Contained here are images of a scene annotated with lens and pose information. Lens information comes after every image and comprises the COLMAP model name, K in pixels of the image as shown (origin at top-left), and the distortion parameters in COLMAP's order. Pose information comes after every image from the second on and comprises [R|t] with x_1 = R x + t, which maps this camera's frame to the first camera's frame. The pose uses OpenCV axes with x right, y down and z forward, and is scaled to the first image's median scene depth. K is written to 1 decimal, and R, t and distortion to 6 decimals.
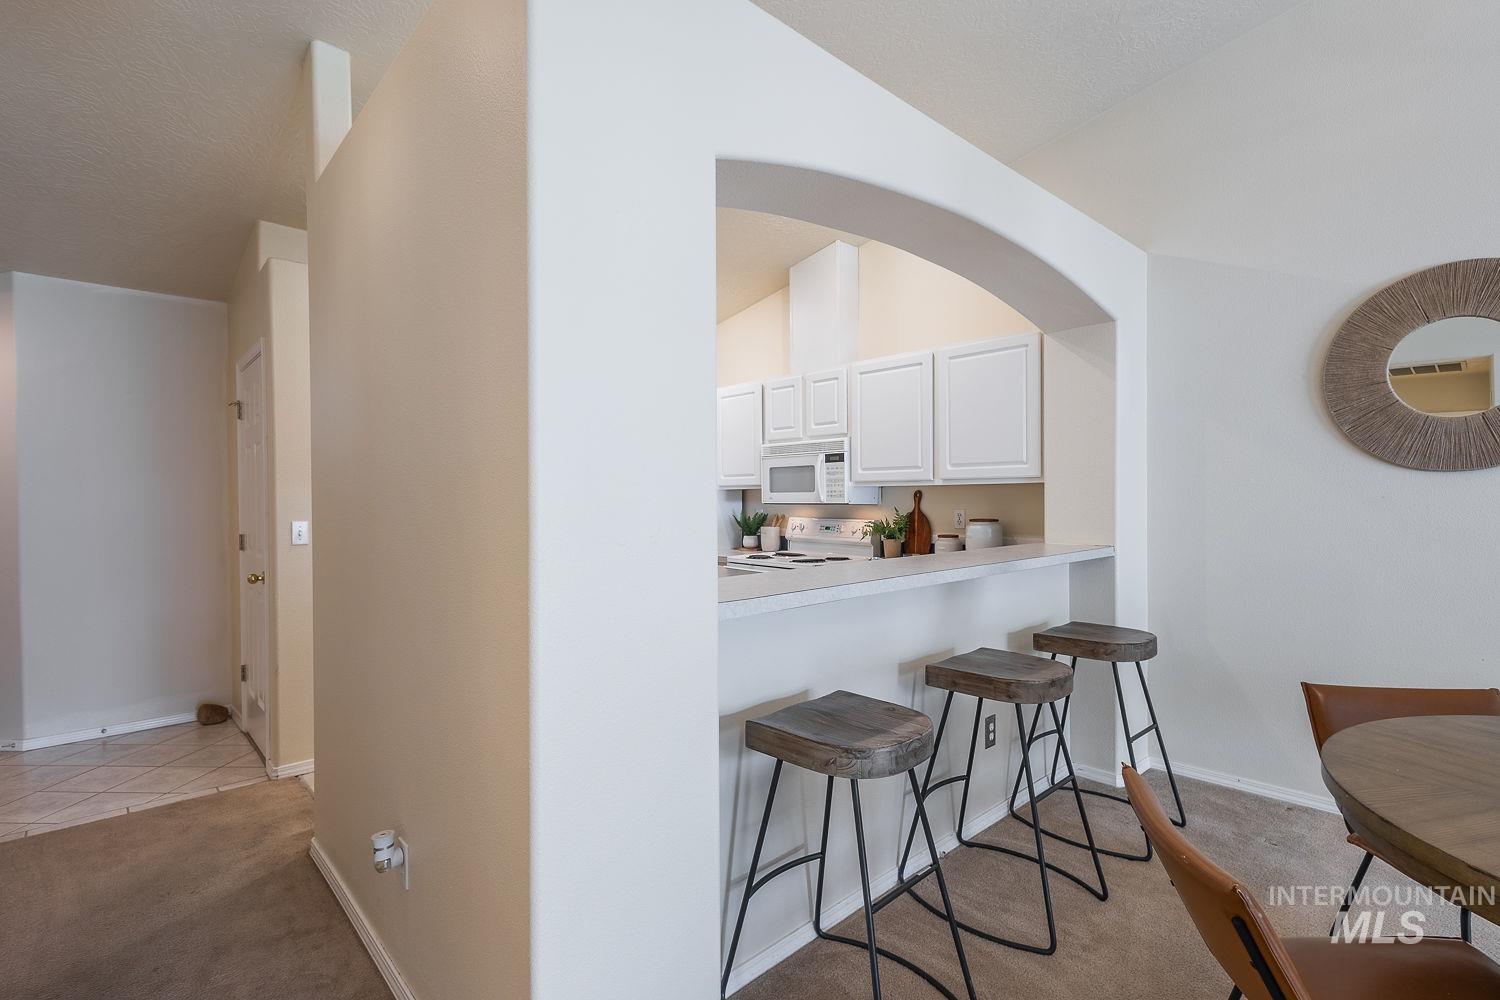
lens RADIAL K [[693.0, 0, 750.0], [0, 693.0, 500.0], [0, 0, 1]] dist [0.007398, -0.001356]
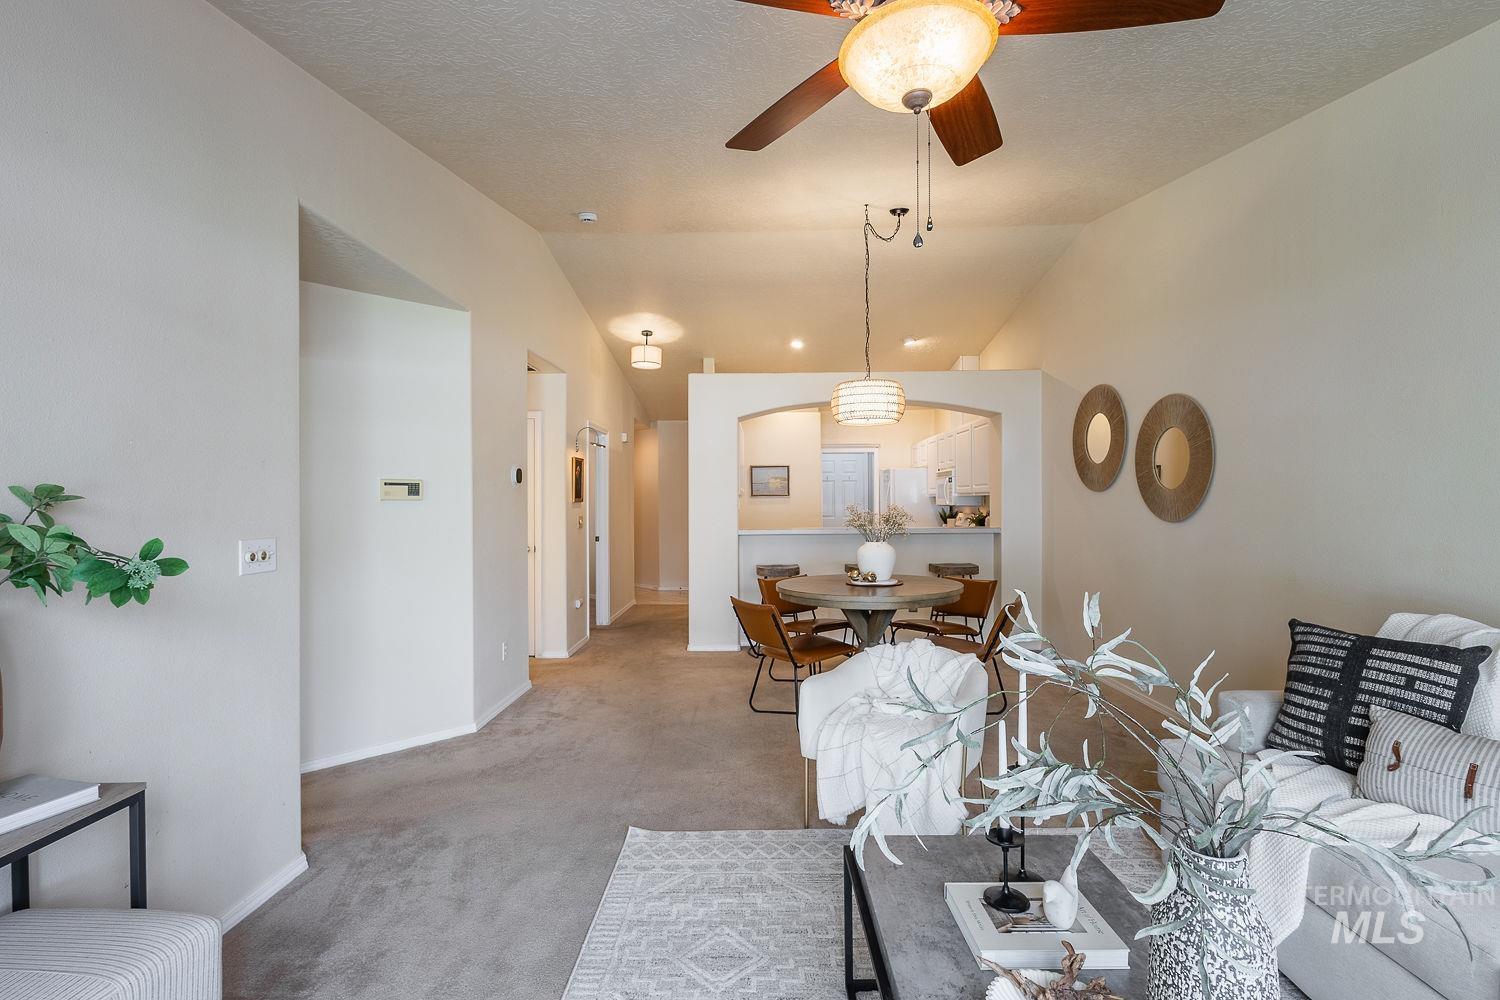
lens RADIAL K [[688.1, 0, 750.0], [0, 688.1, 500.0], [0, 0, 1]] dist [0.003178, -0.000103]
pose [[0.727828, 0.002193, -0.685756, 0.974920], [0.000118, 0.999994, 0.003324, -0.012937], [0.685759, -0.002500, 0.727824, -0.653422]]
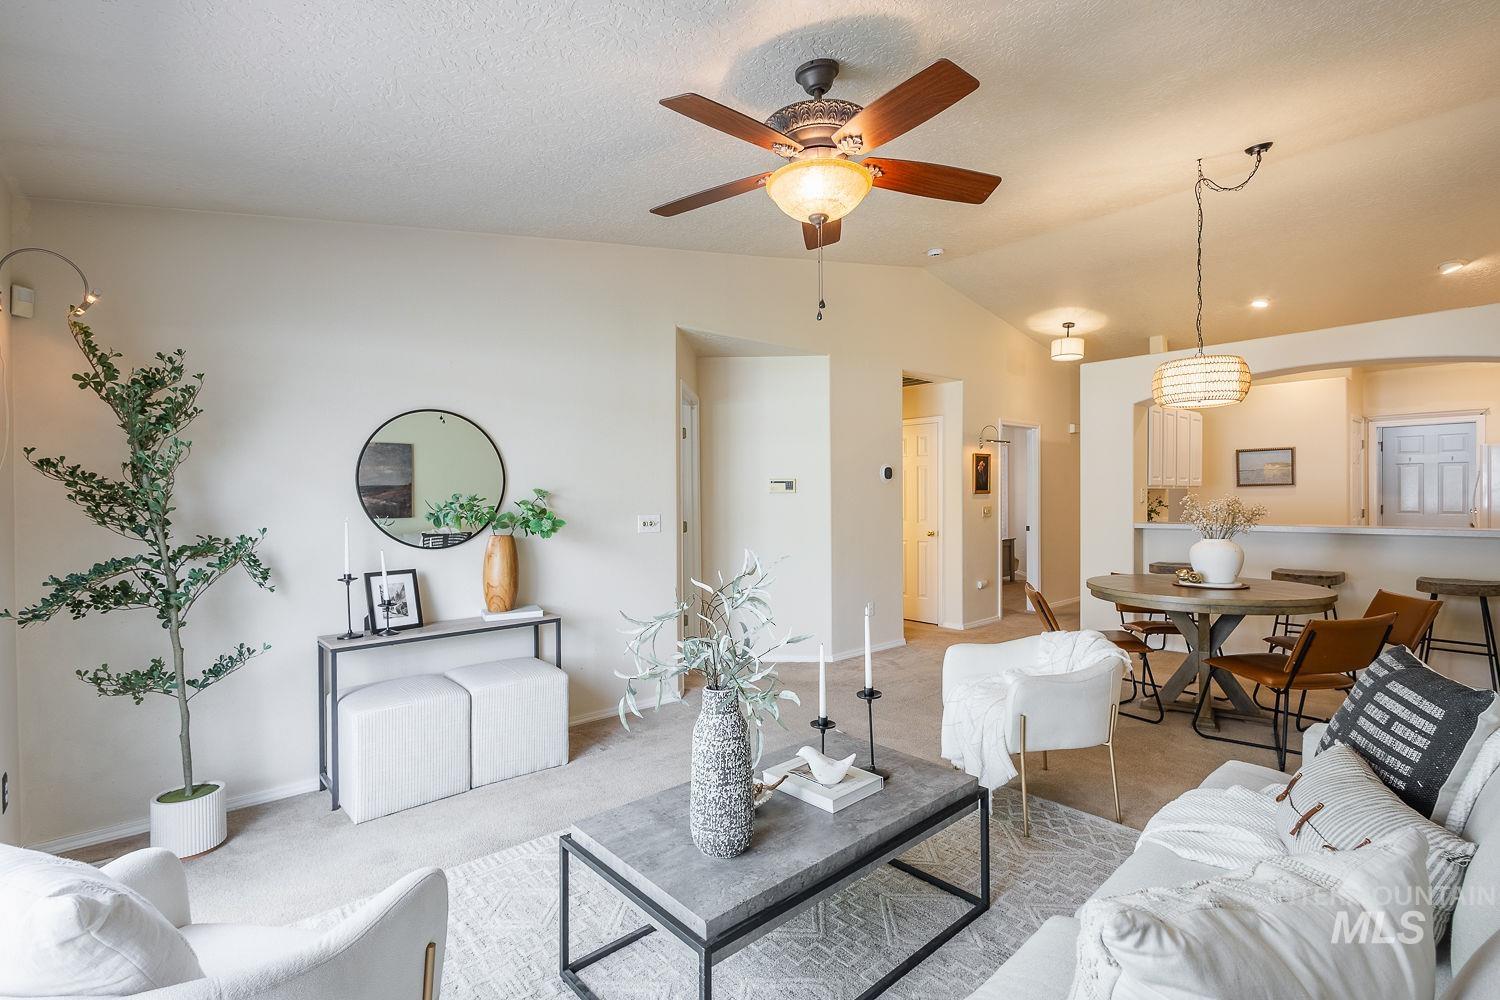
lens RADIAL K [[688.1, 0, 750.0], [0, 688.1, 500.0], [0, 0, 1]] dist [0.003178, -0.000103]
pose [[-0.021566, 0.013472, -0.999677, 1.338747], [0.007207, 0.999885, 0.013319, -0.014636], [0.999741, -0.006918, -0.021661, -0.357185]]
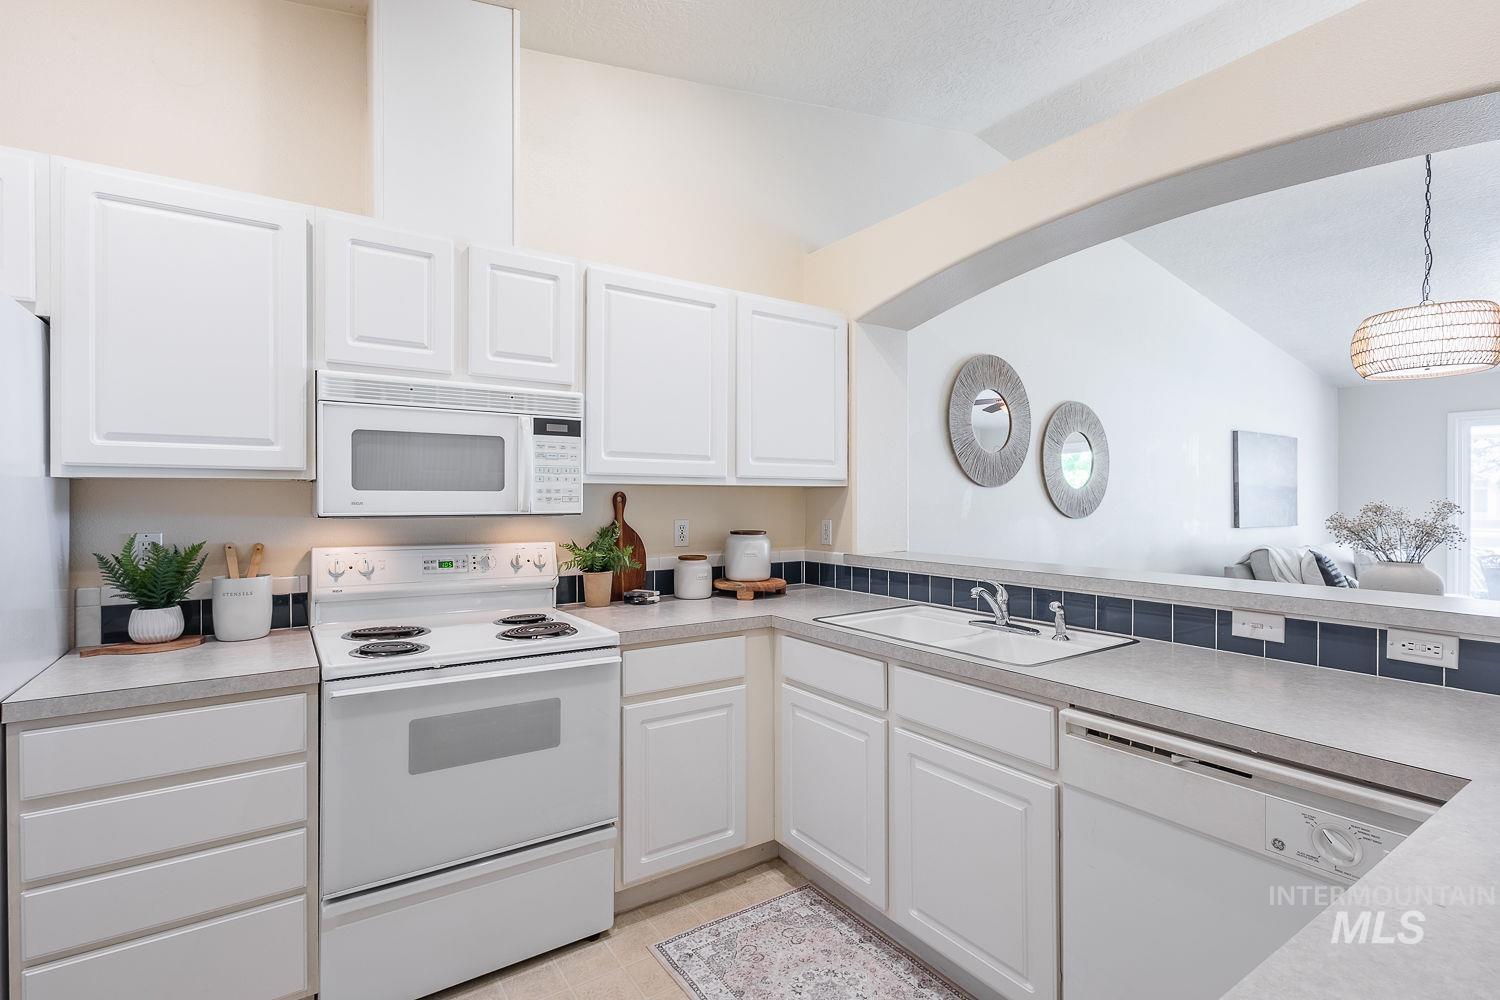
lens RADIAL K [[703.1, 0, 750.0], [0, 703.1, 500.0], [0, 0, 1]] dist [0.007594, -0.000460]
pose [[0.147971, 0.007328, 0.988965, -0.383369], [0.002228, 0.999968, -0.007743, -0.000961], [-0.988989, 0.003349, 0.147950, 0.773811]]
